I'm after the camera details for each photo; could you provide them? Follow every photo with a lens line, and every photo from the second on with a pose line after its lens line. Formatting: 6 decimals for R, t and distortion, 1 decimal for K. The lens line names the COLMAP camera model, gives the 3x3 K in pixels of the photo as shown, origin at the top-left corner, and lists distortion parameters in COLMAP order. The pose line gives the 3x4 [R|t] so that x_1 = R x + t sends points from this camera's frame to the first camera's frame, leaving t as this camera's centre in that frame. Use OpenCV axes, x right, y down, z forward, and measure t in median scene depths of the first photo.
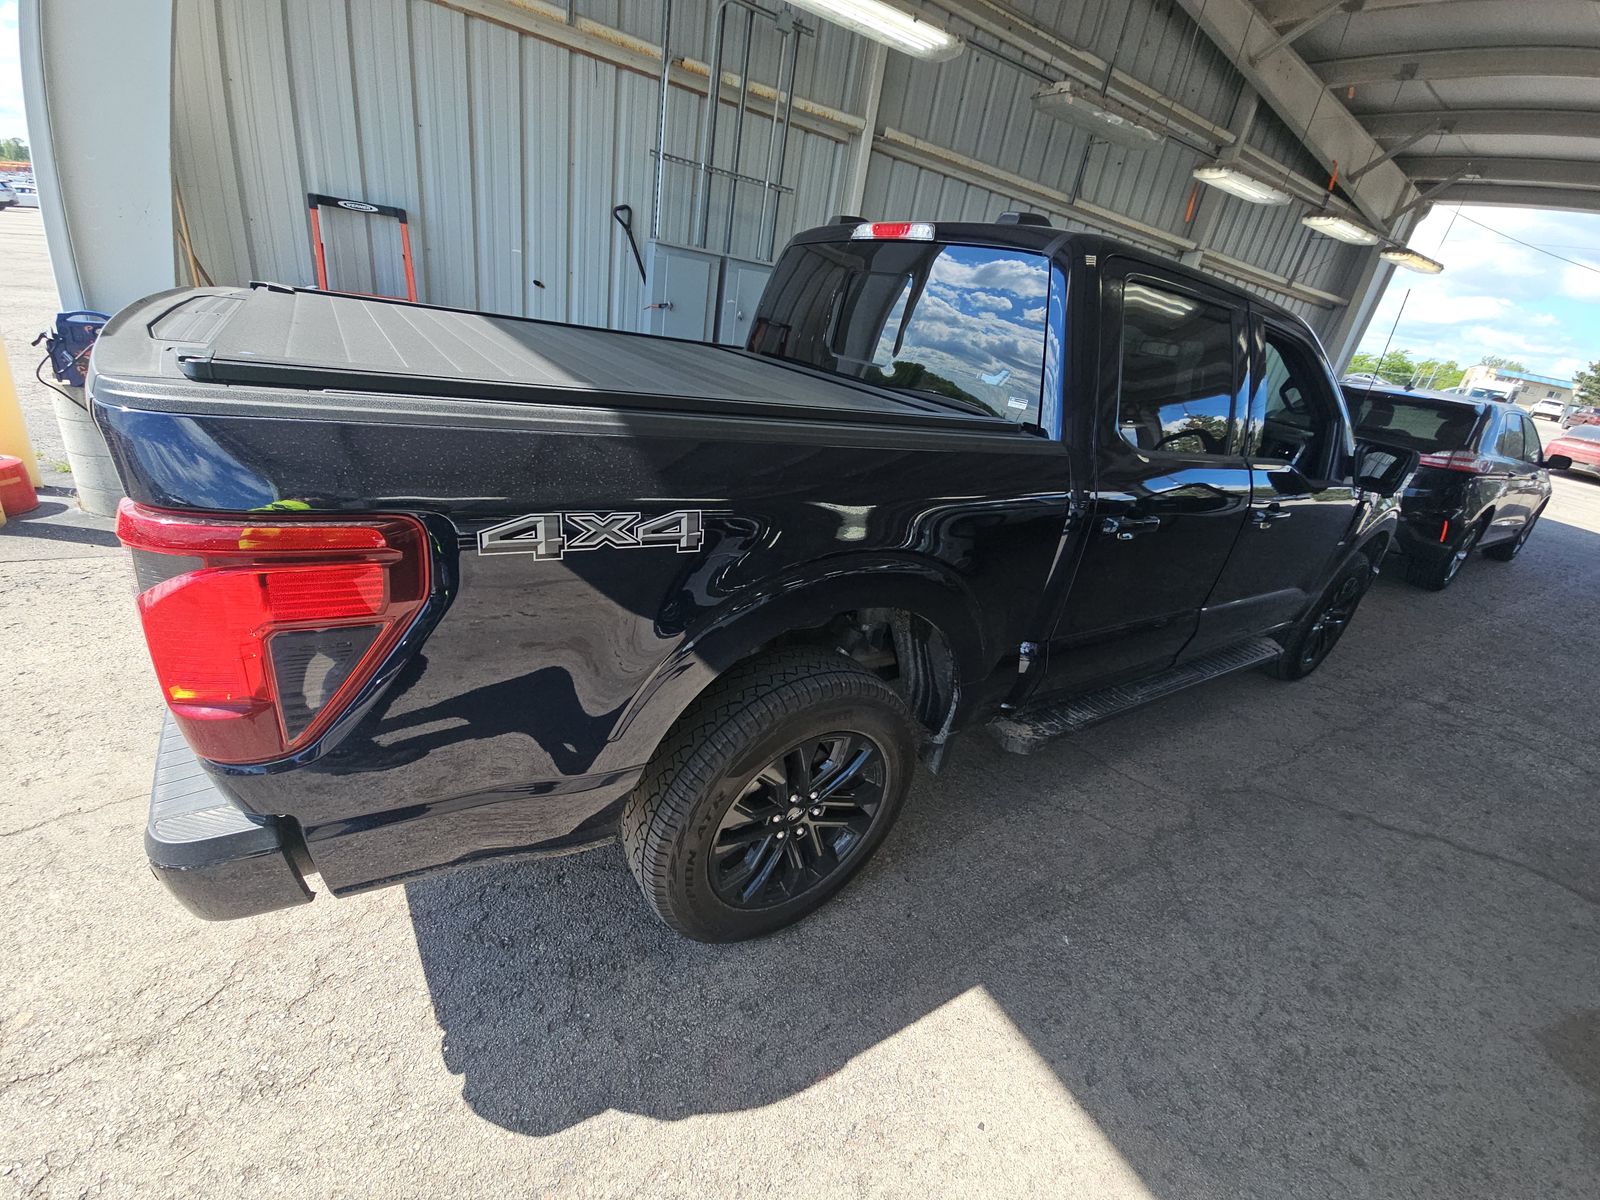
lens RADIAL K [[648.1, 0, 803.5], [0, 648.1, 595.9], [0, 0, 1]] dist [0.023358, -0.020591]
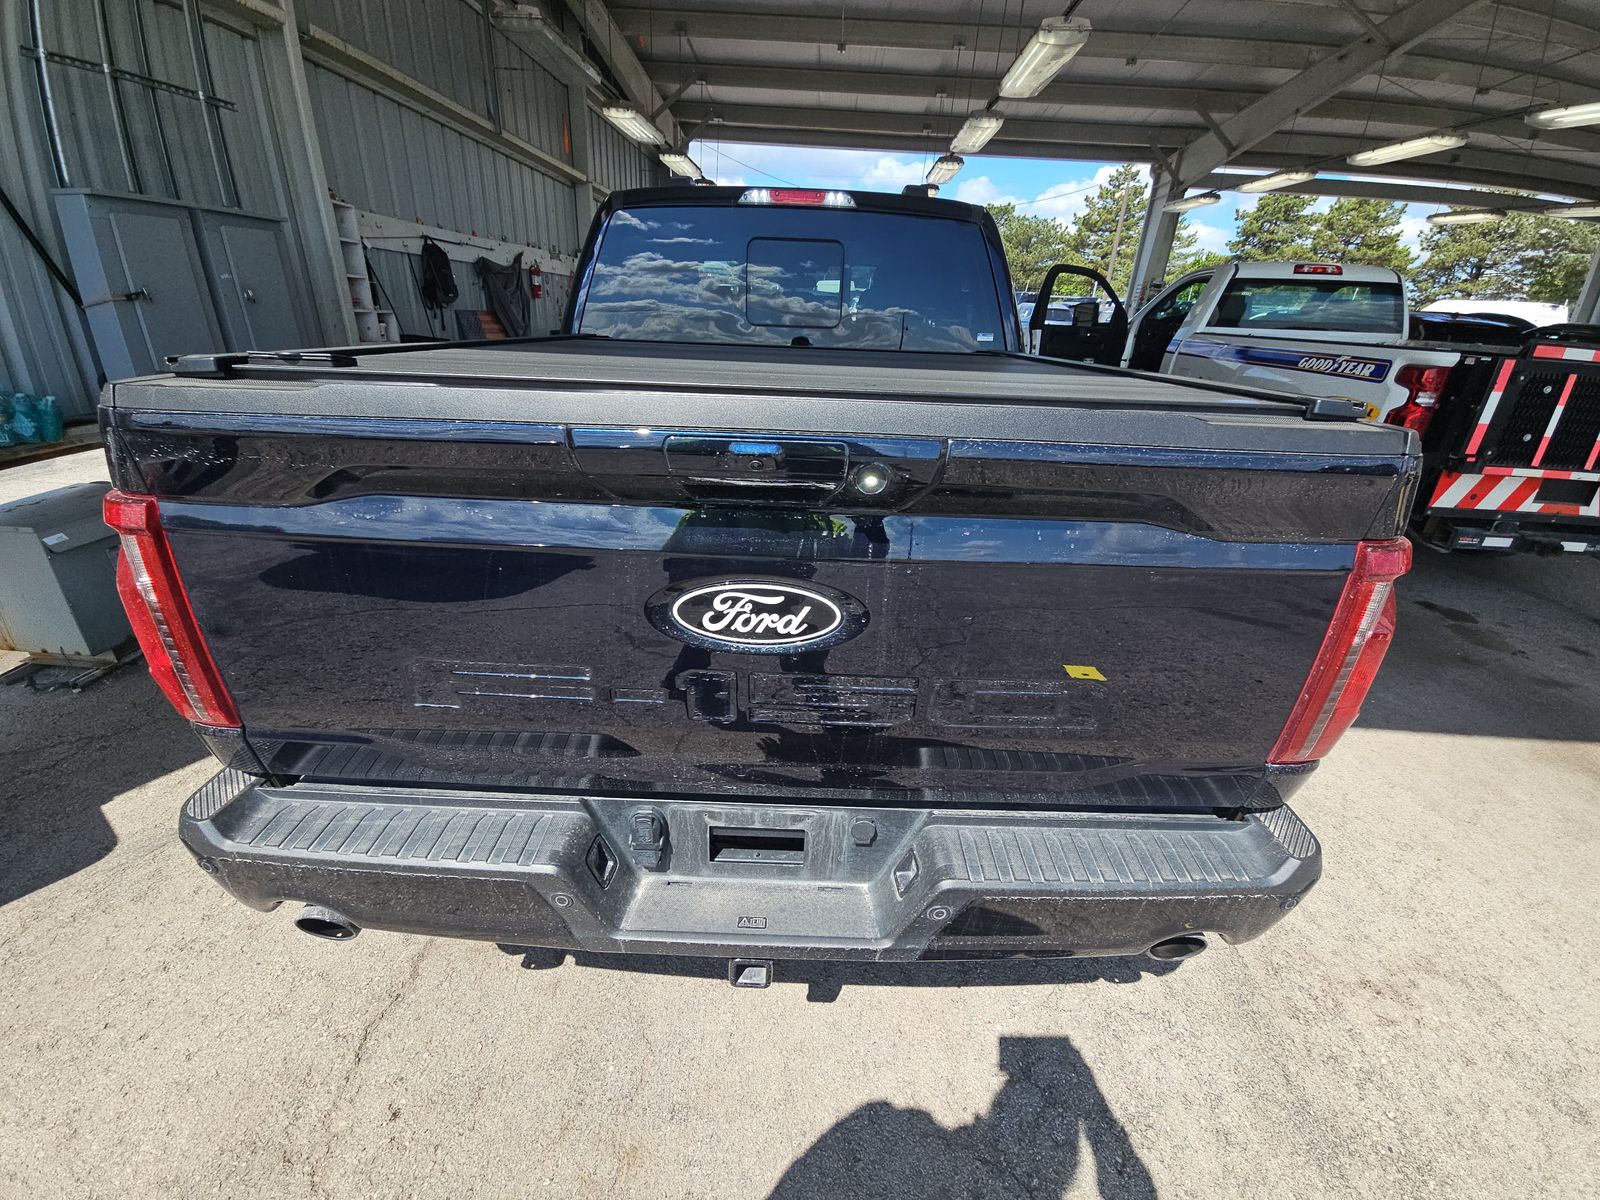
lens RADIAL K [[648.1, 0, 803.5], [0, 648.1, 595.9], [0, 0, 1]] dist [0.023358, -0.020591]
pose [[0.527924, -0.452245, 0.718867, -0.436884], [0.380661, 0.882649, 0.275731, -0.135056], [-0.759205, 0.128080, 0.638124, 0.195073]]
